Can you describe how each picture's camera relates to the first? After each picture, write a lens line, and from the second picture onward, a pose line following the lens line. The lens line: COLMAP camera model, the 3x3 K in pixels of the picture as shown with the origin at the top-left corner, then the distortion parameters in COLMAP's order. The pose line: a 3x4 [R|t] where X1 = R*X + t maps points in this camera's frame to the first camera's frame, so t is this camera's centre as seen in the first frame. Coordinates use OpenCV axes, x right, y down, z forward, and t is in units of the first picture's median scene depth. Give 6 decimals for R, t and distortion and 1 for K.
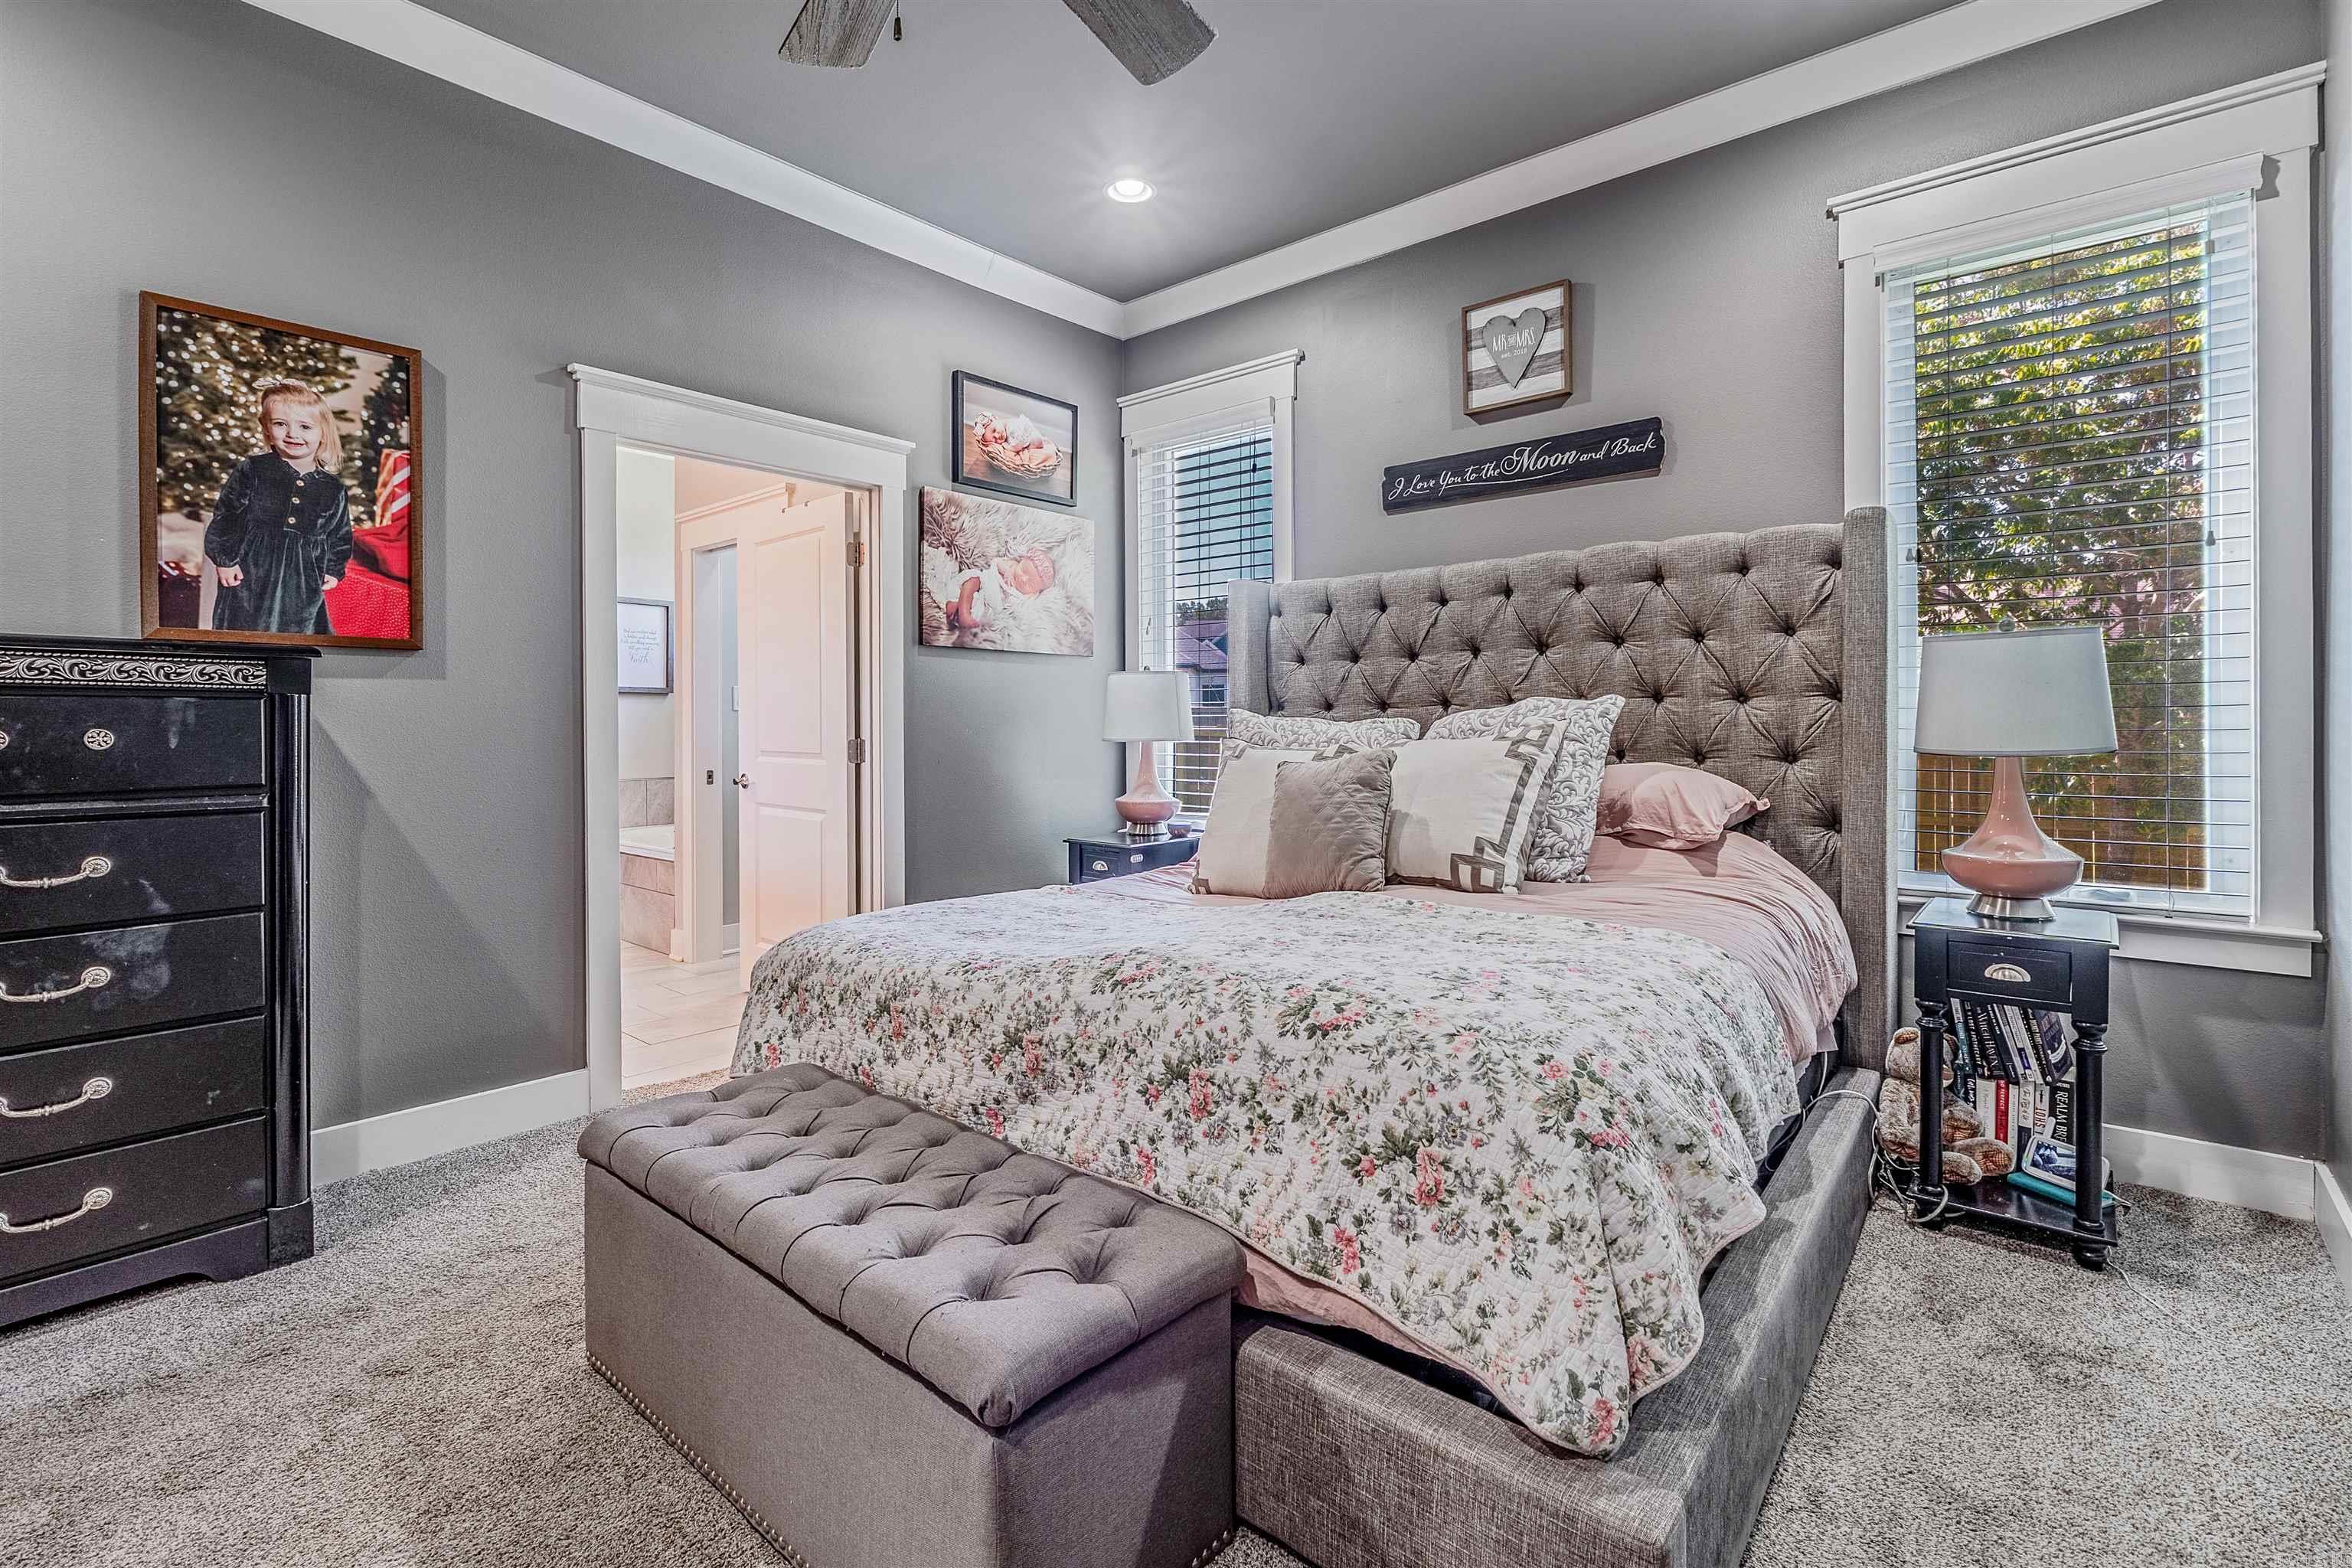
lens RADIAL K [[1048.3, 0, 1178.2], [0, 1048.3, 723.7], [0, 0, 1]] dist [-0.007650, 0.000393]
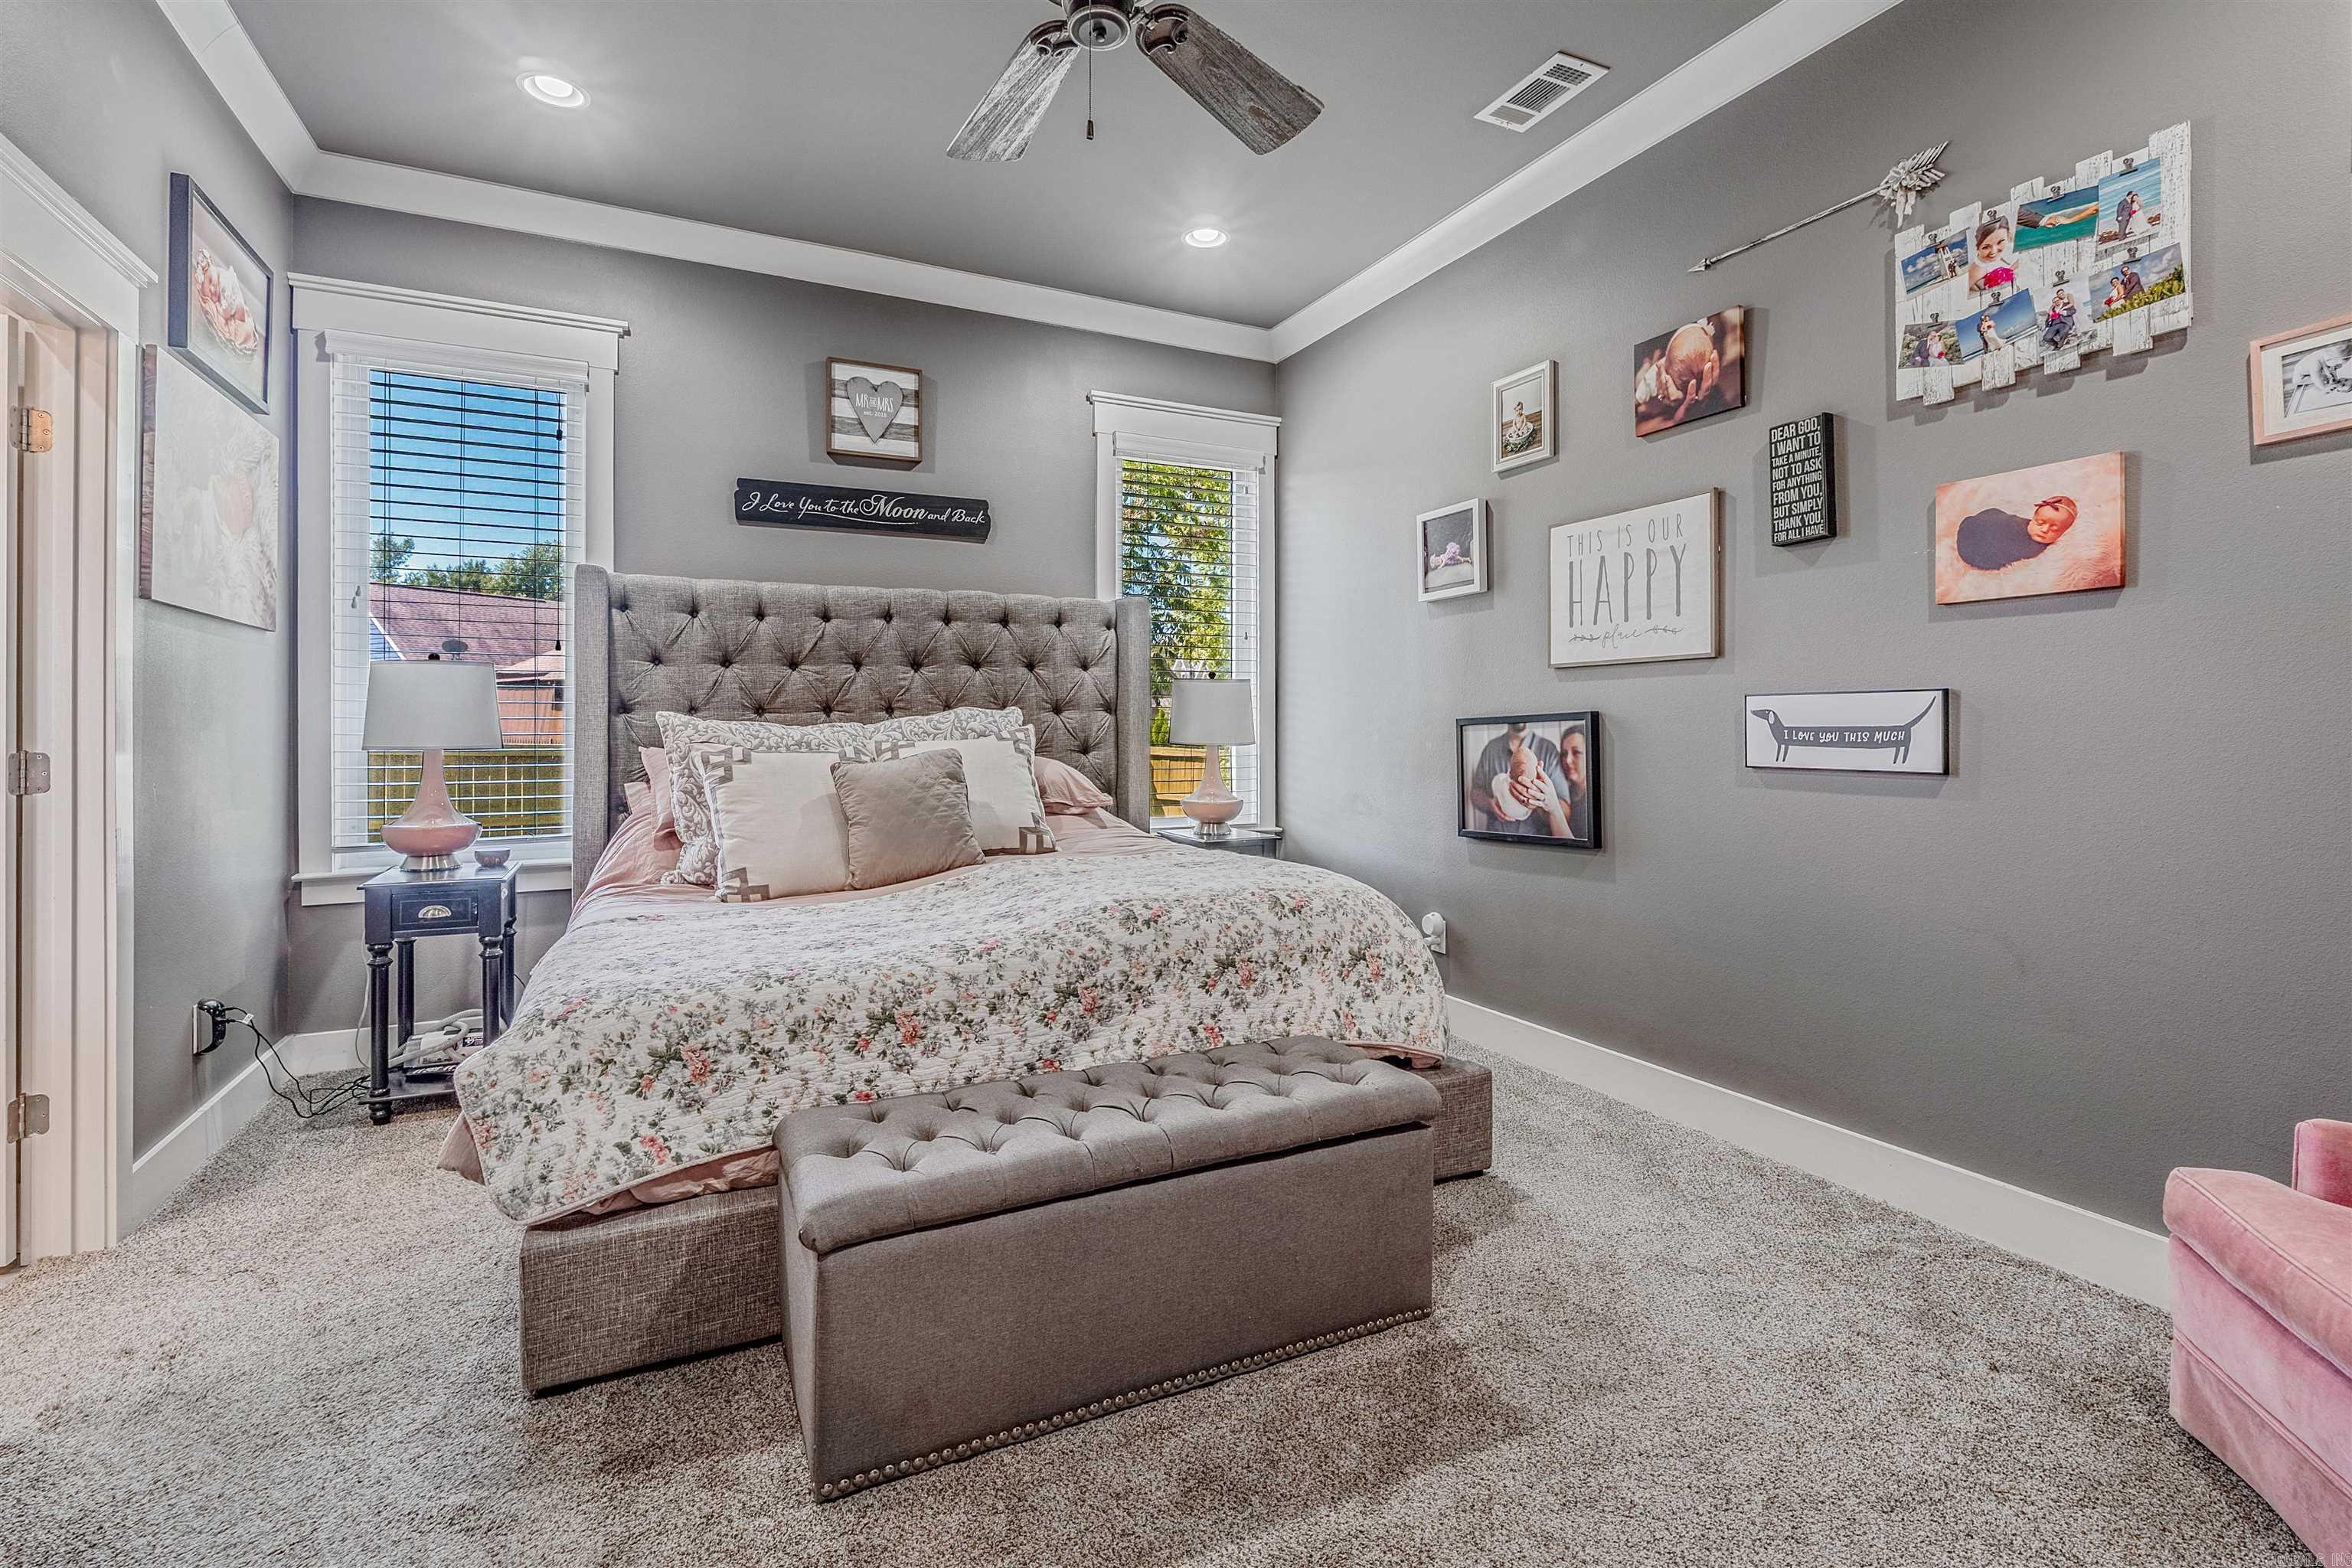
lens RADIAL K [[1062.7, 0, 1176.6], [0, 1062.7, 725.9], [0, 0, 1]] dist [-0.023539, -0.000262]
pose [[0.391587, 0.006875, 0.920116, -0.684014], [-0.000641, 0.999974, -0.007199, 0.005932], [-0.920141, 0.002229, 0.391581, 0.237321]]
